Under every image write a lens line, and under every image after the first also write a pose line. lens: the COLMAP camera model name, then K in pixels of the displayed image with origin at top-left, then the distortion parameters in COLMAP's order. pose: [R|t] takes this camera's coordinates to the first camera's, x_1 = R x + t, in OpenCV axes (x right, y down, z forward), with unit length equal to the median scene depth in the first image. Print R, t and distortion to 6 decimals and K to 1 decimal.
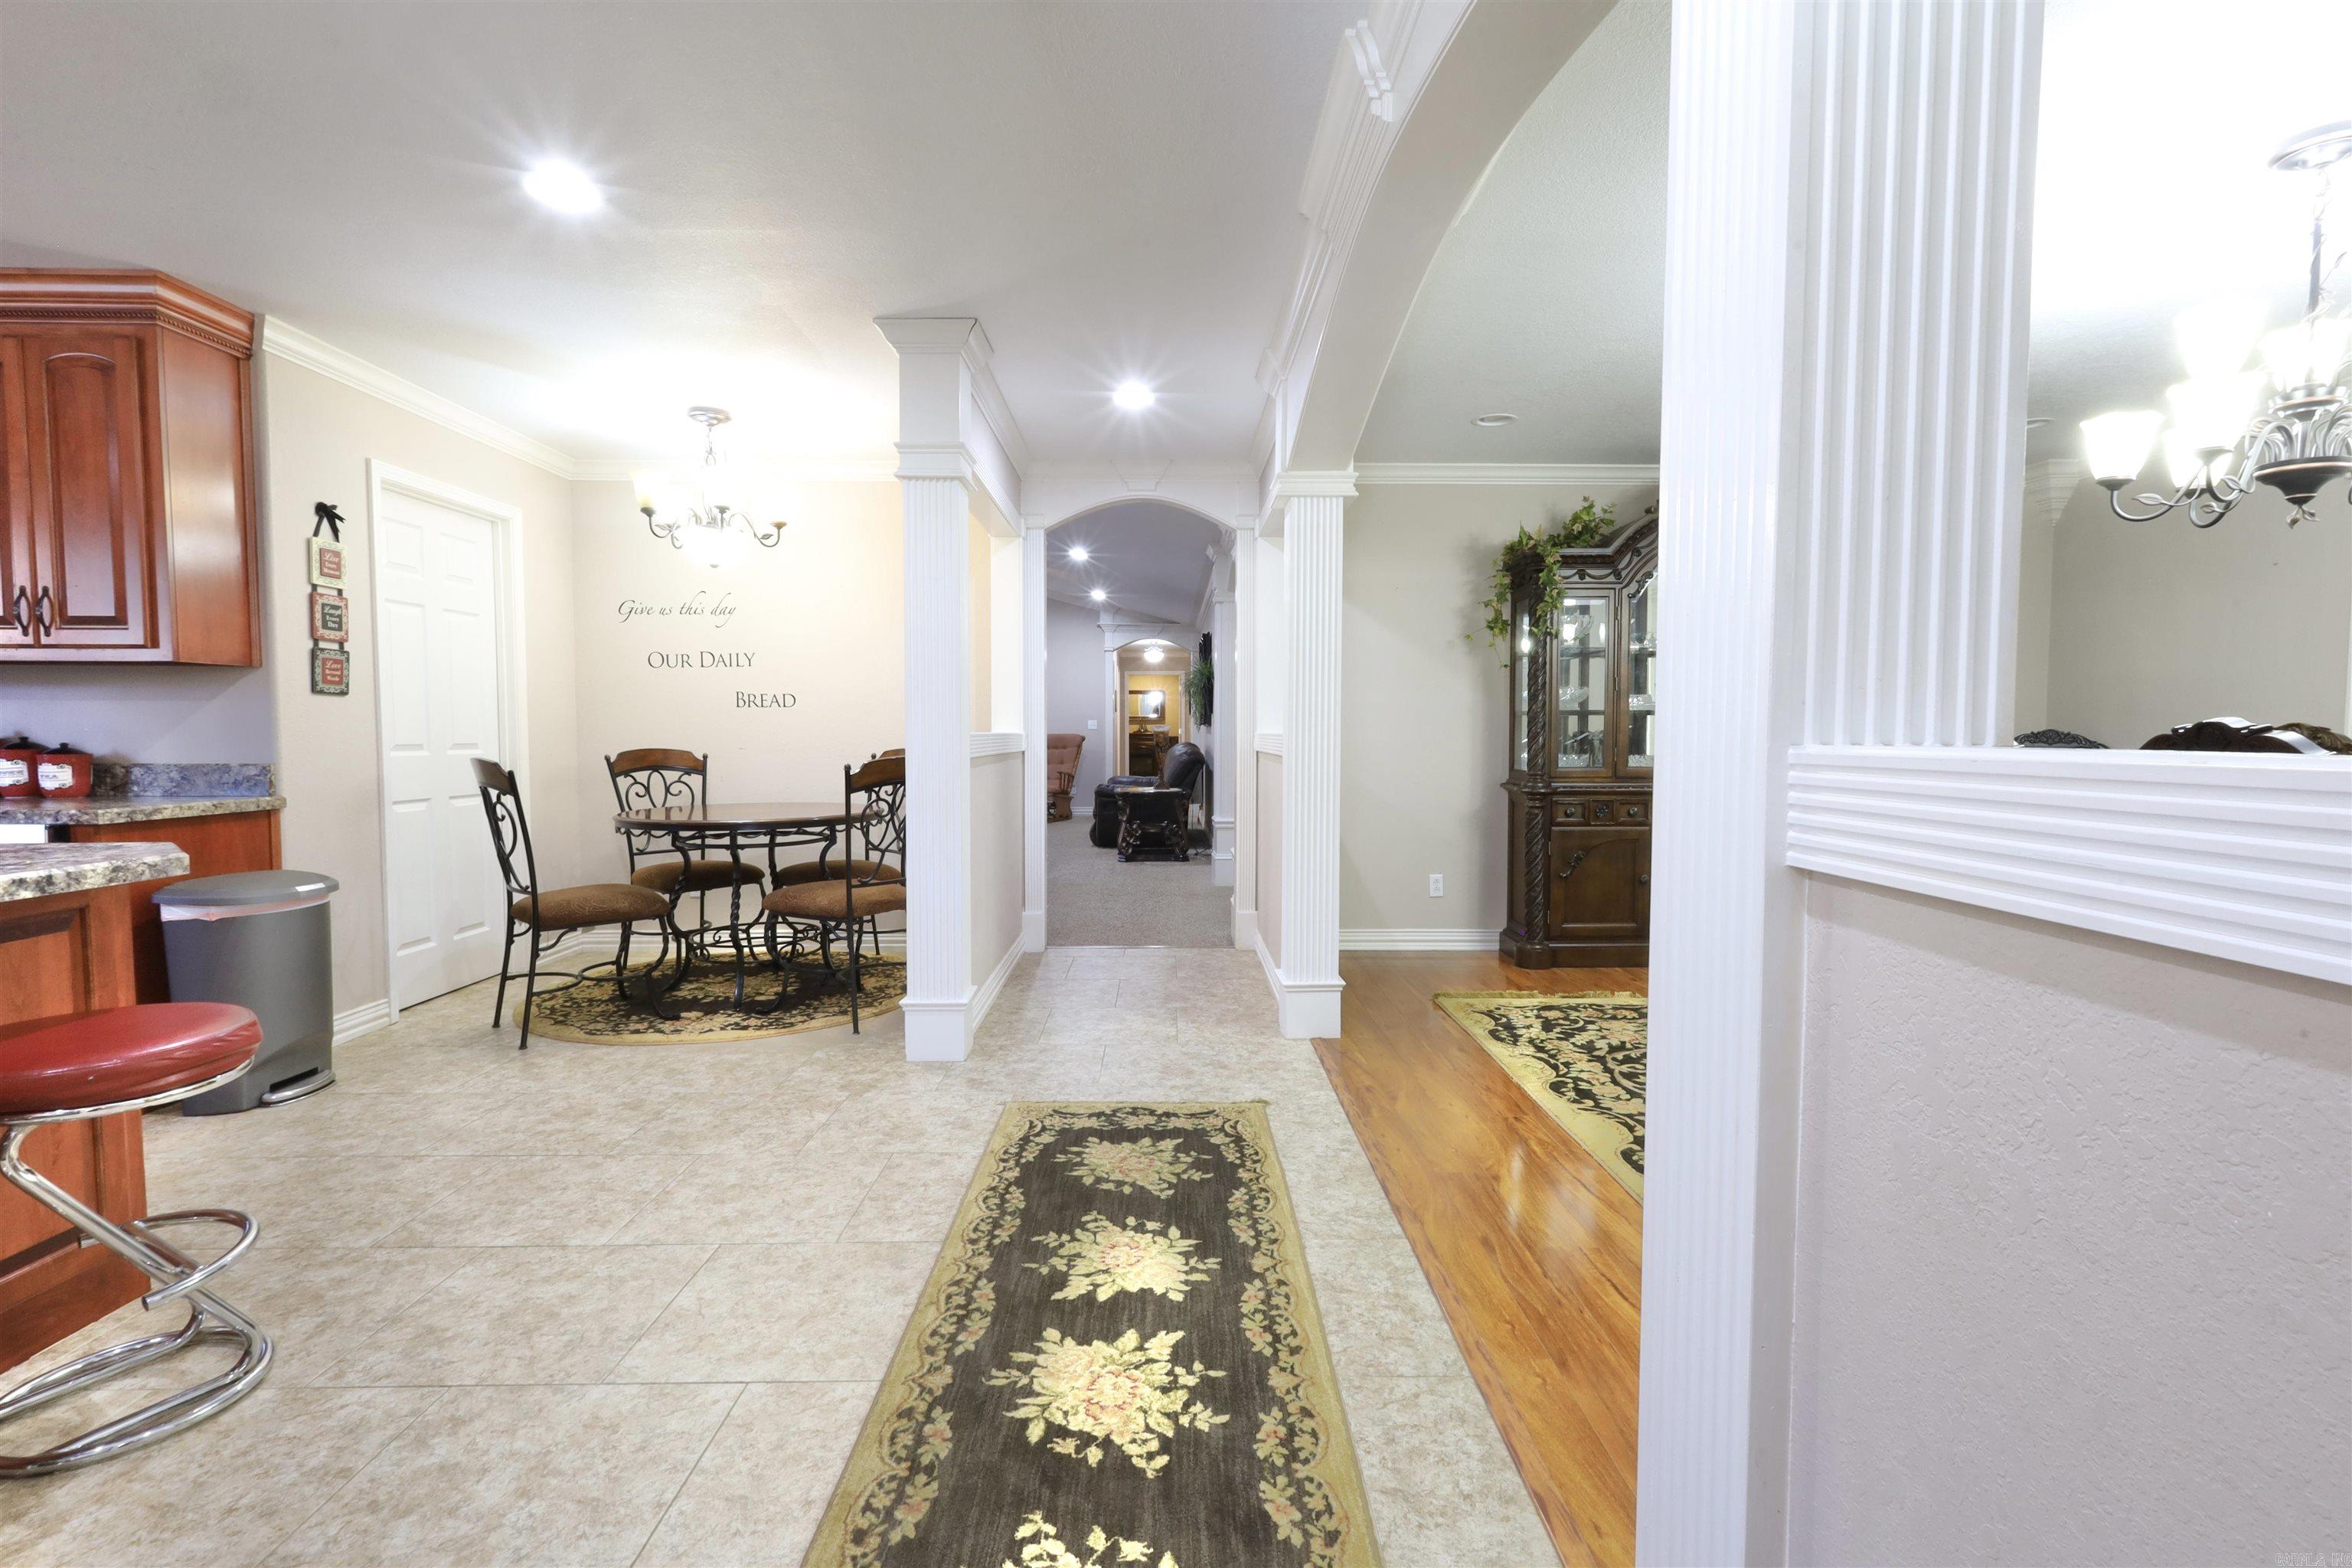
lens RADIAL K [[1084.8, 0, 1178.0], [0, 1084.8, 787.6], [0, 0, 1]] dist [0.000192, 0.000154]
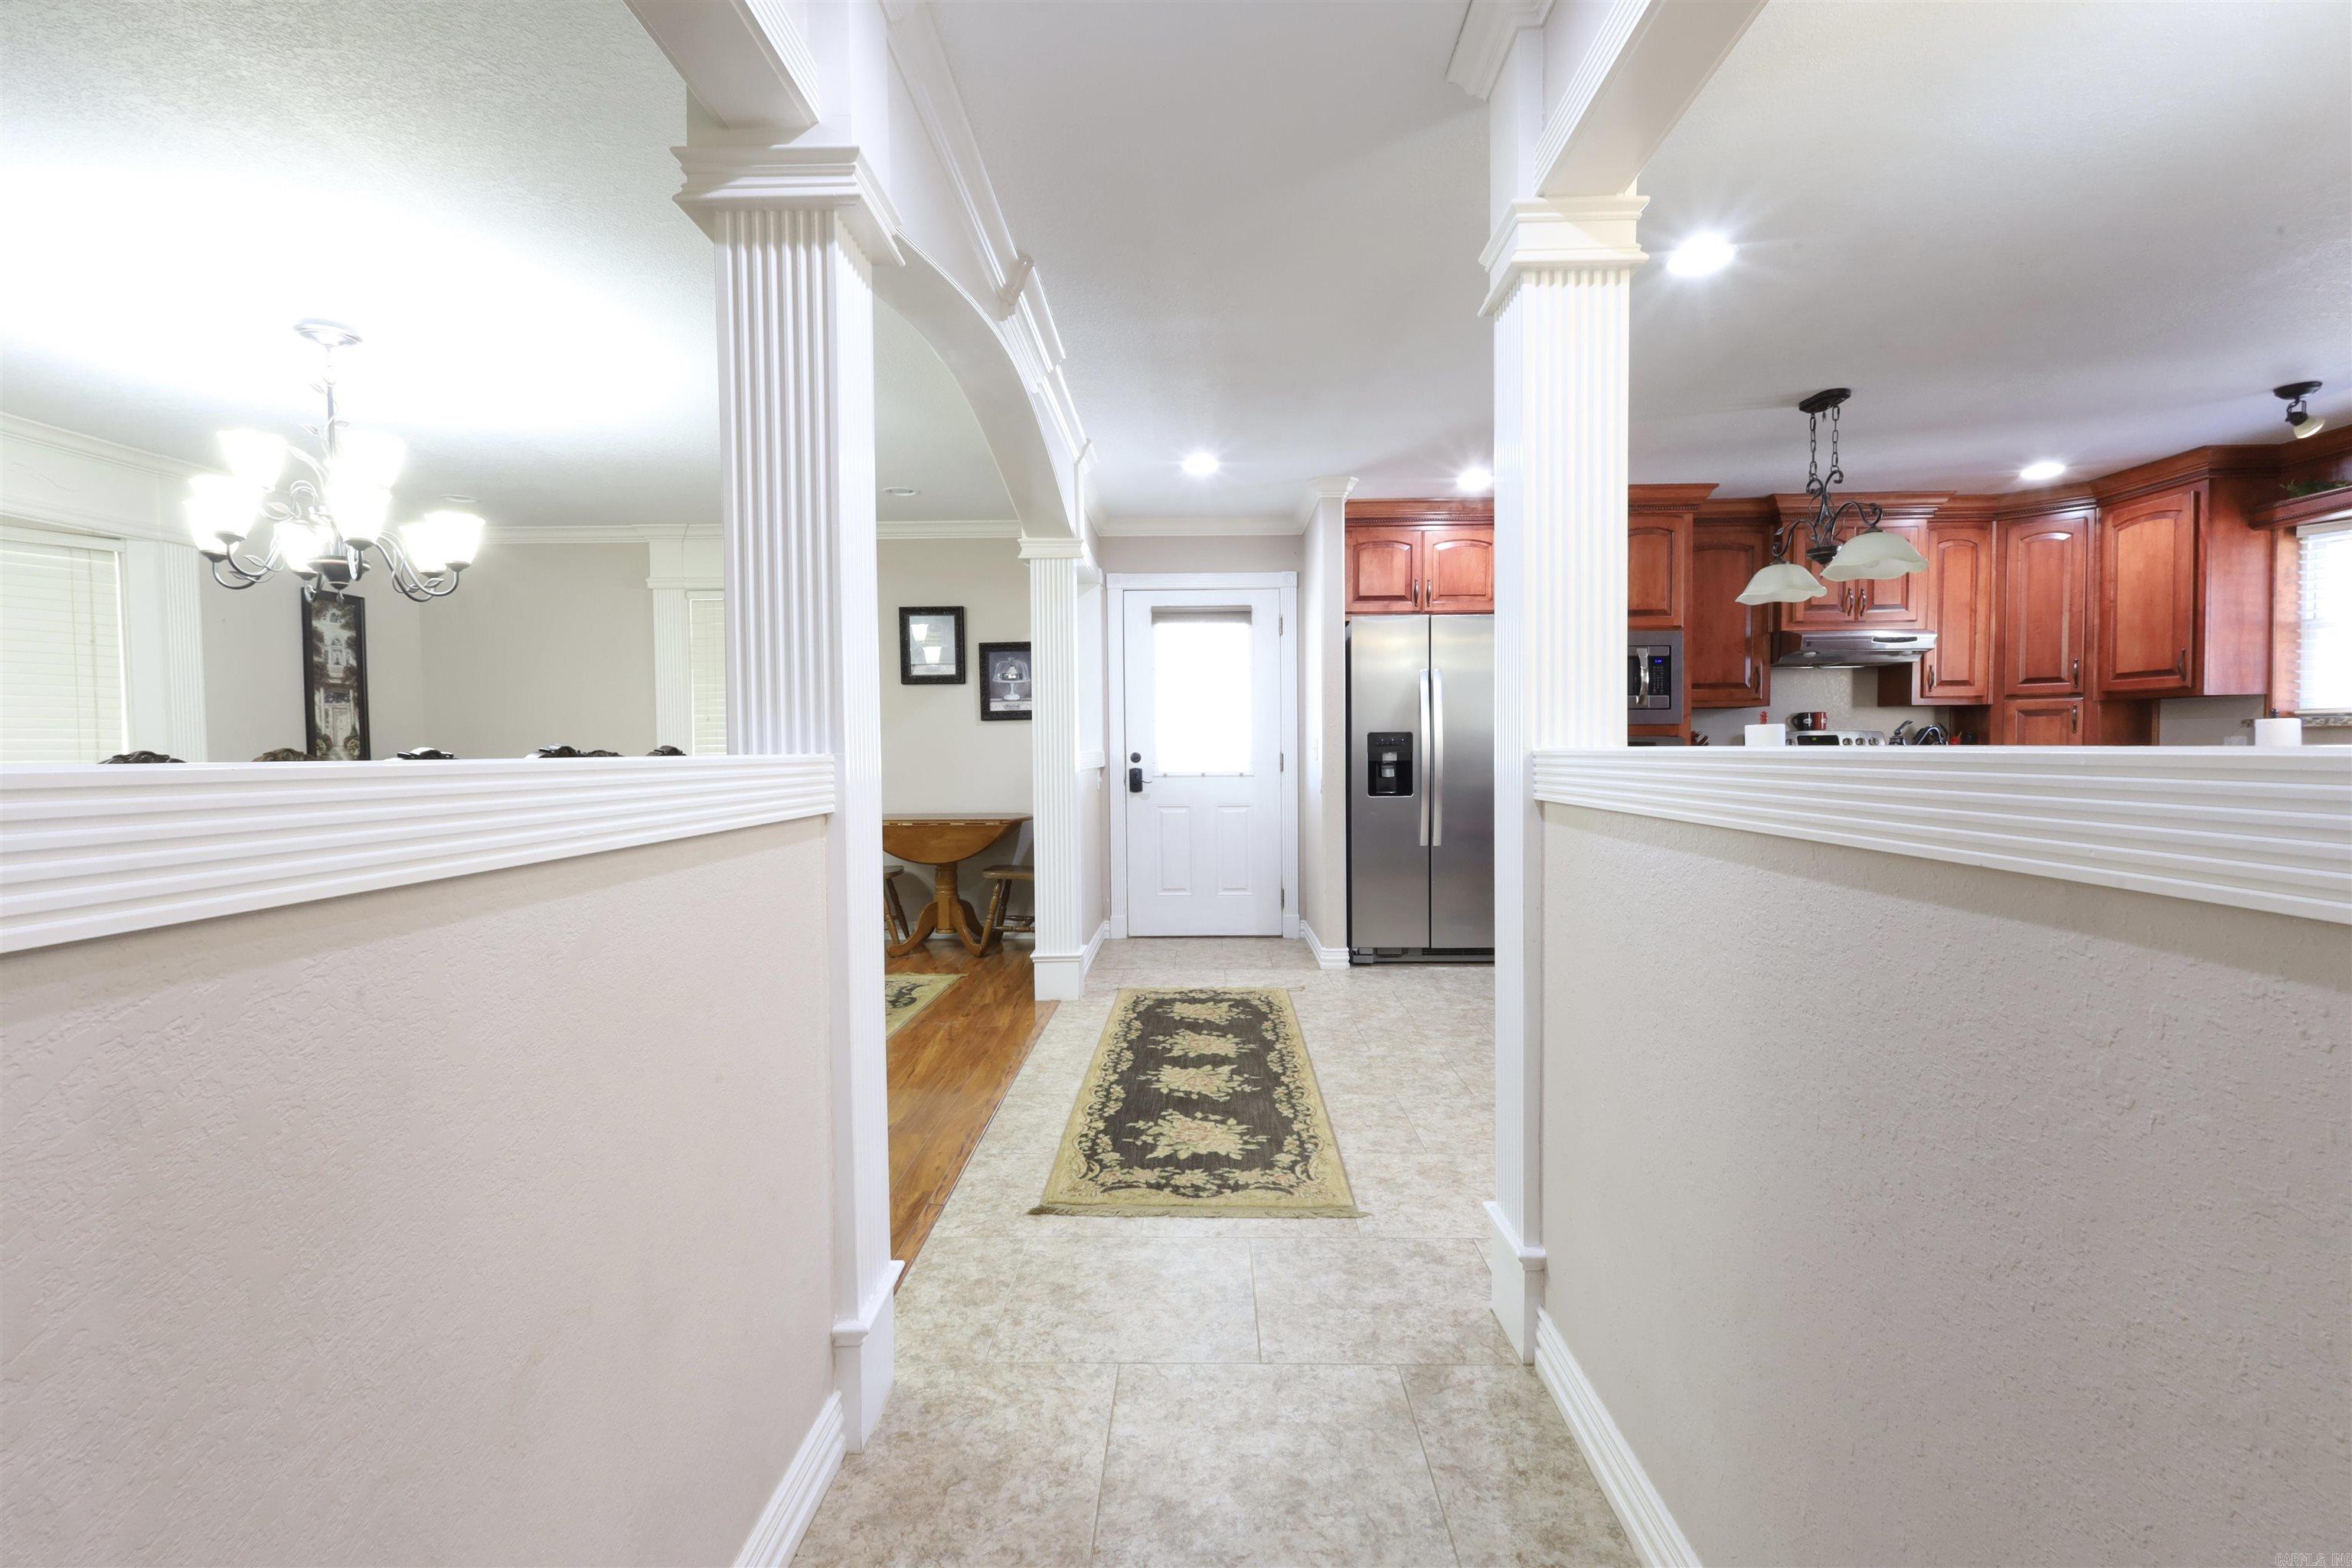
lens RADIAL K [[1084.8, 0, 1178.0], [0, 1084.8, 787.6], [0, 0, 1]] dist [0.000192, 0.000154]
pose [[-0.999255, 0.006402, 0.038057, -0.066034], [0.009798, 0.995916, 0.089749, -0.105102], [-0.037327, 0.090055, -0.995237, 1.996454]]
